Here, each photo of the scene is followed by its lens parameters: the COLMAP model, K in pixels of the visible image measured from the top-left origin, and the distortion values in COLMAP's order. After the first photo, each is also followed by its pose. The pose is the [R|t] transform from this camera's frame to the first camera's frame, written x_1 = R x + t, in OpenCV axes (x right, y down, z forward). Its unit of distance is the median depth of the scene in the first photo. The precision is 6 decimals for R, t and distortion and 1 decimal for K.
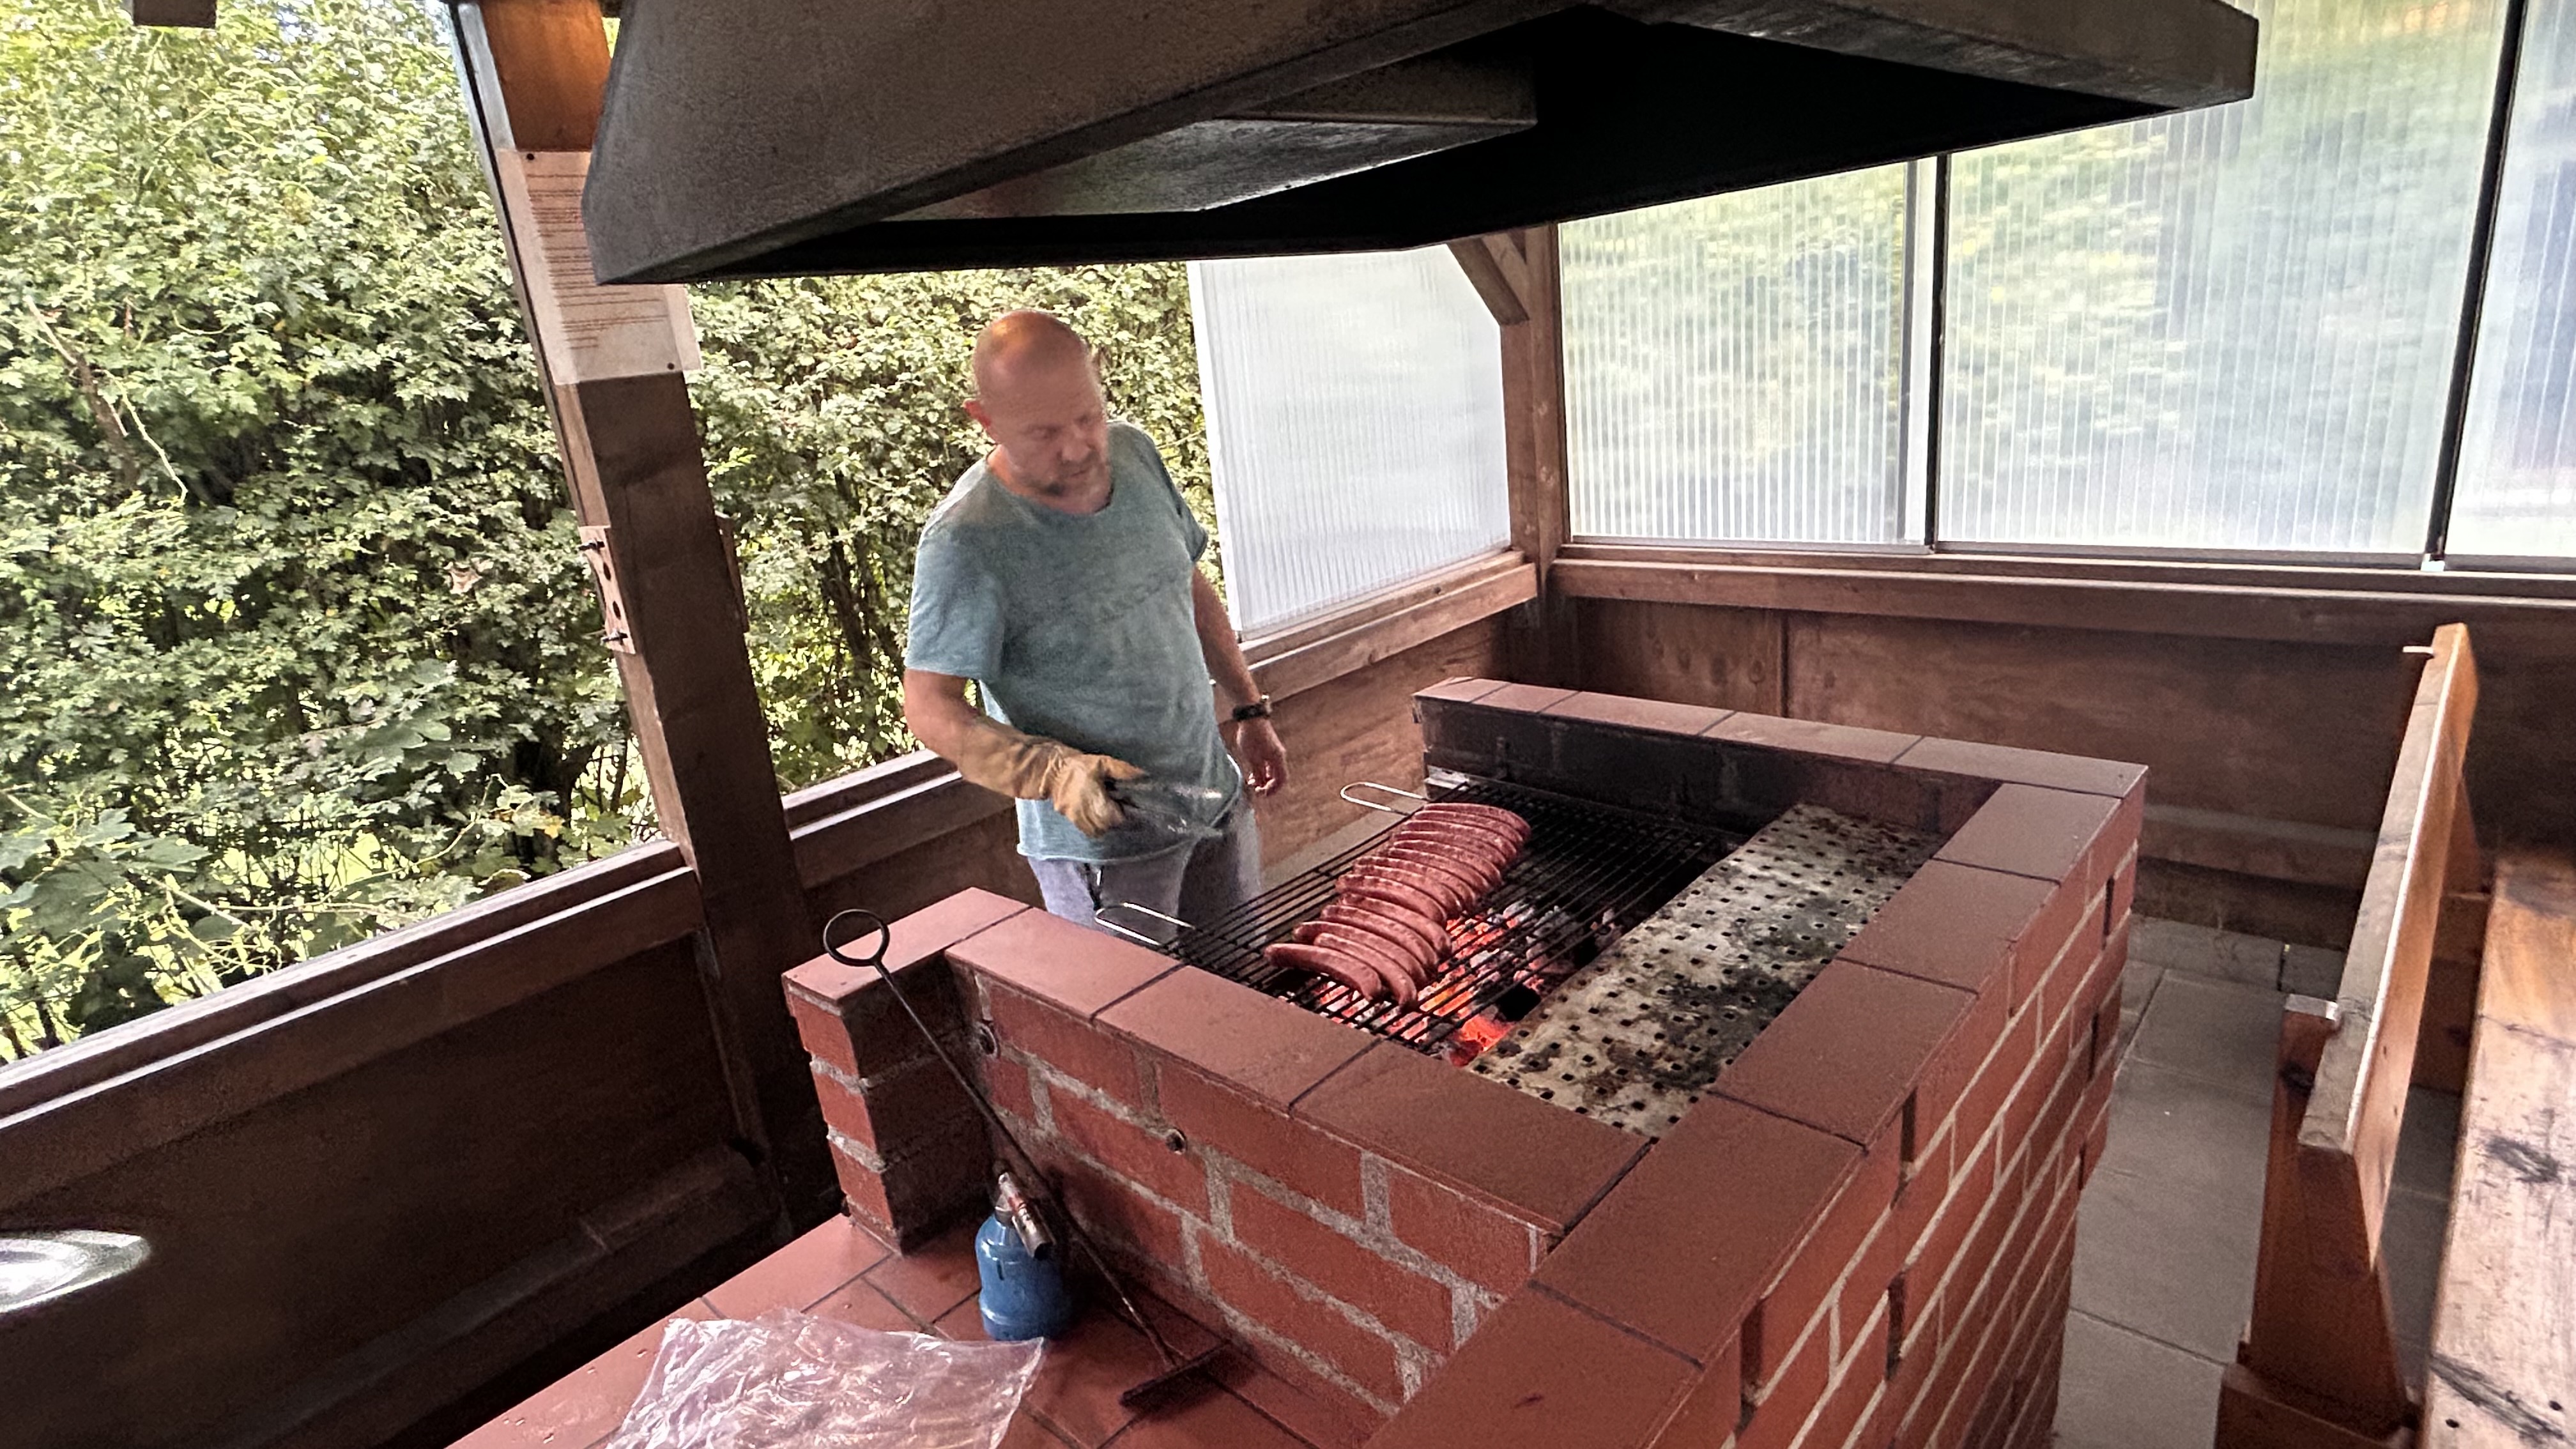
lens RADIAL K [[1293.8, 0, 1296.3], [0, 1293.8, 717.8], [0, 0, 1]] dist [-0.004657, 0.002722]
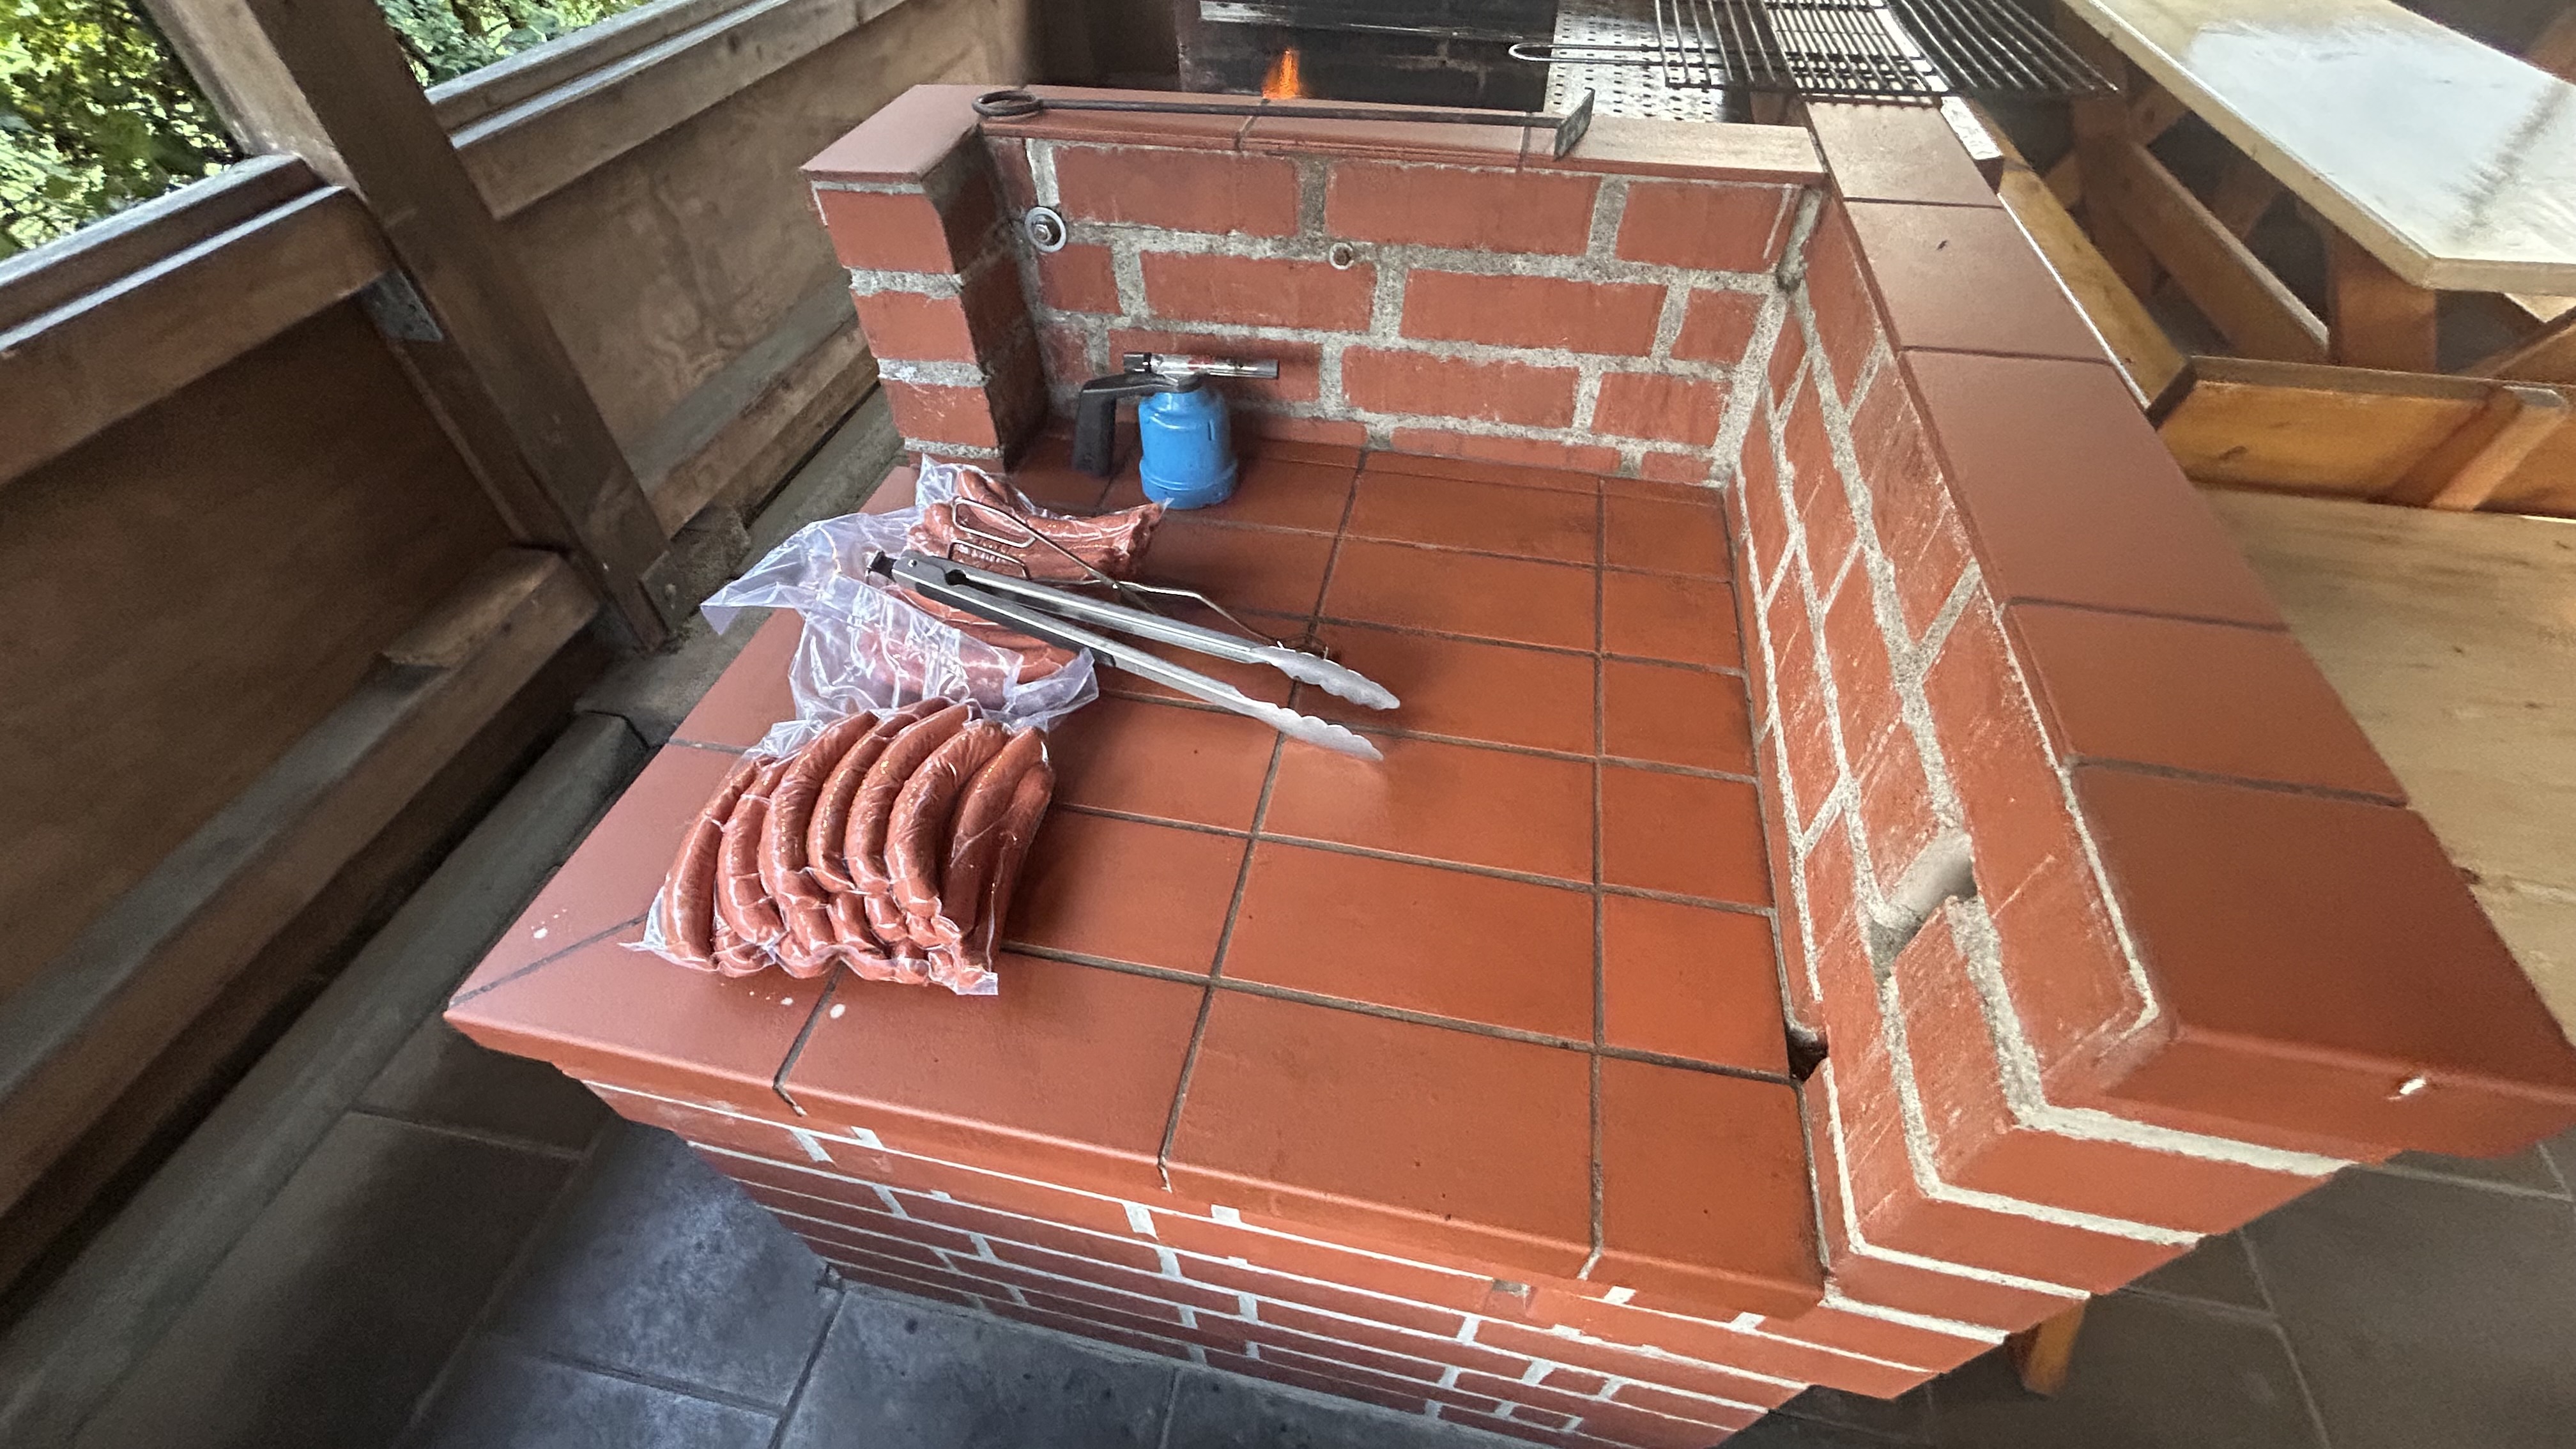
lens RADIAL K [[1037.8, 0, 1285.8], [0, 1037.8, 725.7], [0, 0, 1]] dist [-0.001566, 0.000195]
pose [[0.855286, -0.305335, 0.418637, -0.361254], [0.077015, 0.873871, 0.480019, 0.150170], [-0.512401, -0.378312, 0.770925, 0.130971]]
